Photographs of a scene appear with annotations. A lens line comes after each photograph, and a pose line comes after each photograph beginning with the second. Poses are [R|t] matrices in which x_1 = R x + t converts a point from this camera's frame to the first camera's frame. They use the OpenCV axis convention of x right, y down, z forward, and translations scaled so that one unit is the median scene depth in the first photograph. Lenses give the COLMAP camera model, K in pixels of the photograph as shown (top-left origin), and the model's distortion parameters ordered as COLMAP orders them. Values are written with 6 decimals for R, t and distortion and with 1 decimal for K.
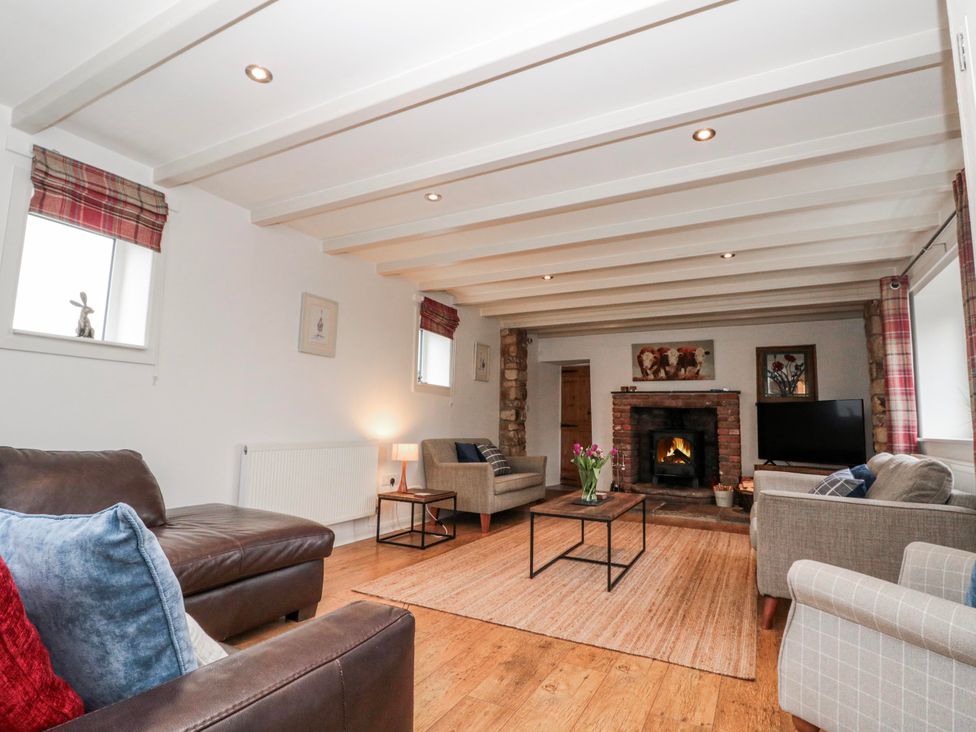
lens RADIAL K [[507.5, 0, 488.6], [0, 507.5, 367.7], [0, 0, 1]] dist [-0.001824, -0.012486]
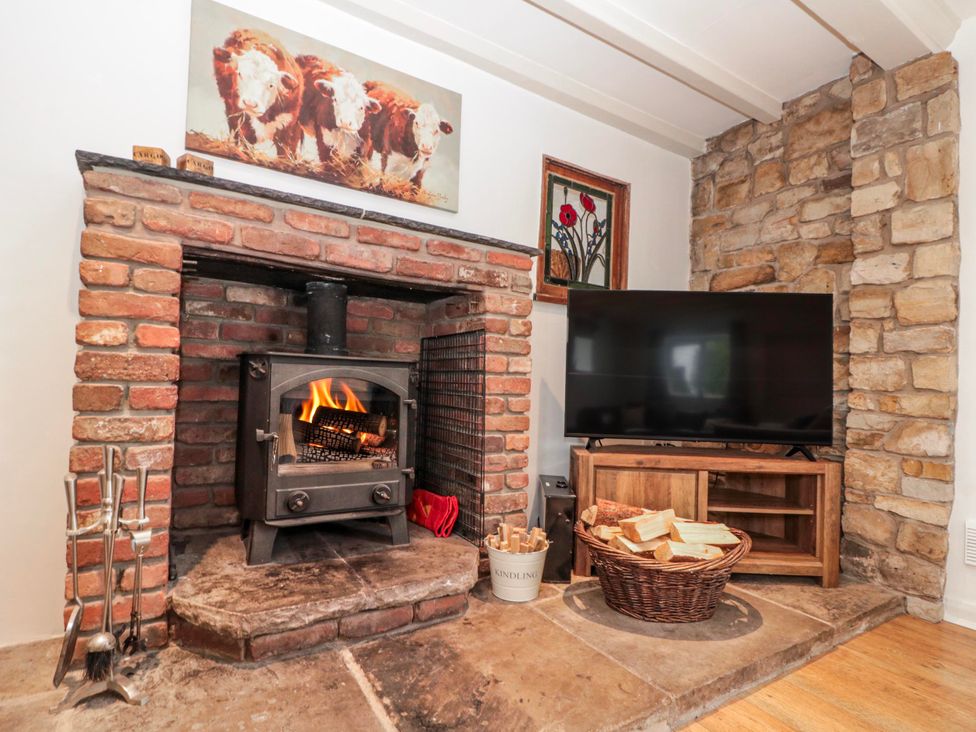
lens RADIAL K [[507.5, 0, 488.4], [0, 507.5, 369.6], [0, 0, 1]] dist [-0.001824, -0.012486]
pose [[0.491544, 0.015624, 0.870713, 0.281980], [-0.114850, 0.992269, 0.047031, 0.193234], [-0.863246, -0.123119, 0.489538, 1.410746]]
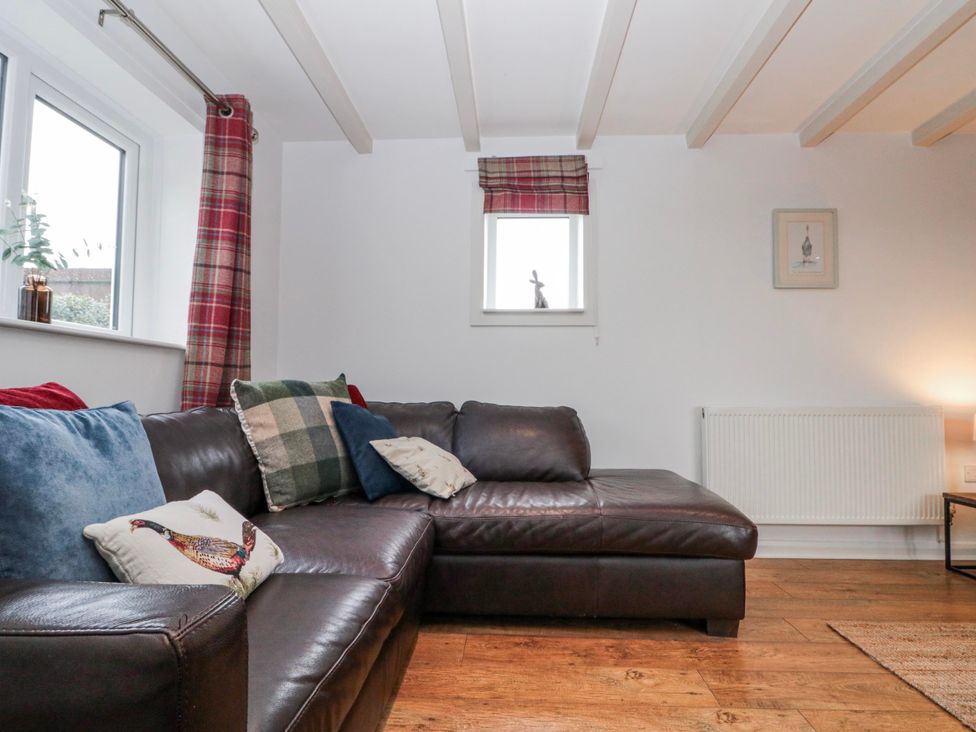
lens RADIAL K [[507.5, 0, 488.9], [0, 507.5, 371.6], [0, 0, 1]] dist [-0.001824, -0.012486]
pose [[0.423131, -0.059172, -0.904134, 0.124885], [0.100601, 0.994764, -0.018022, 0.063330], [0.900466, -0.083331, 0.426868, 0.280235]]
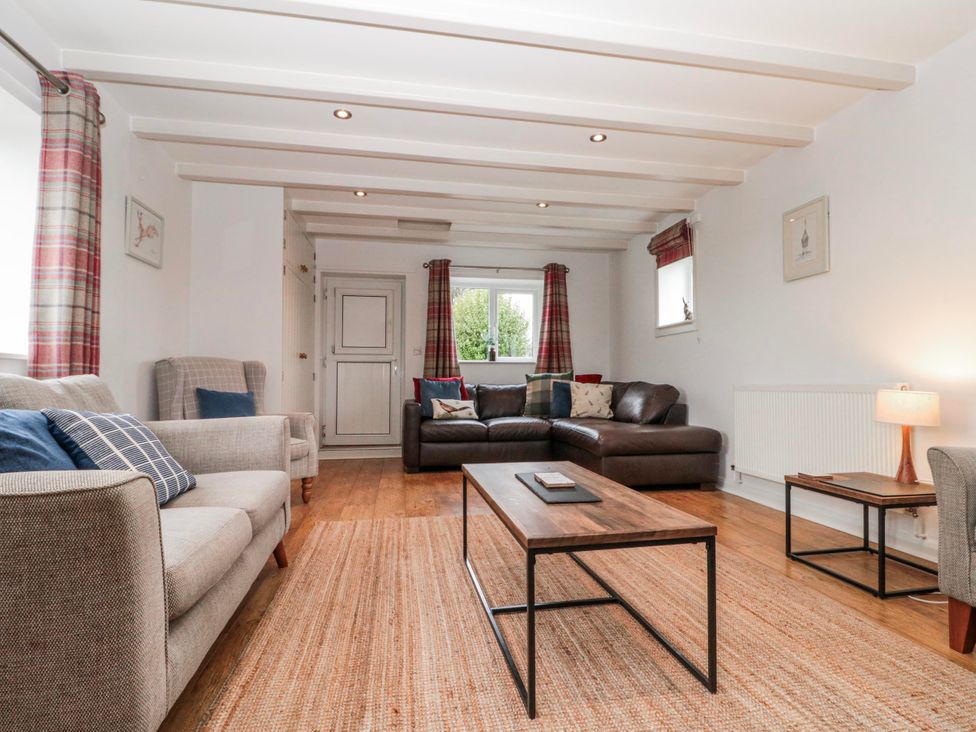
lens RADIAL K [[507.5, 0, 492.4], [0, 507.5, 366.8], [0, 0, 1]] dist [-0.001824, -0.012486]
pose [[-0.780157, -0.041240, -0.624223, 0.568107], [0.050814, 0.990350, -0.128936, 0.201620], [0.623517, -0.132309, -0.770533, 1.343928]]
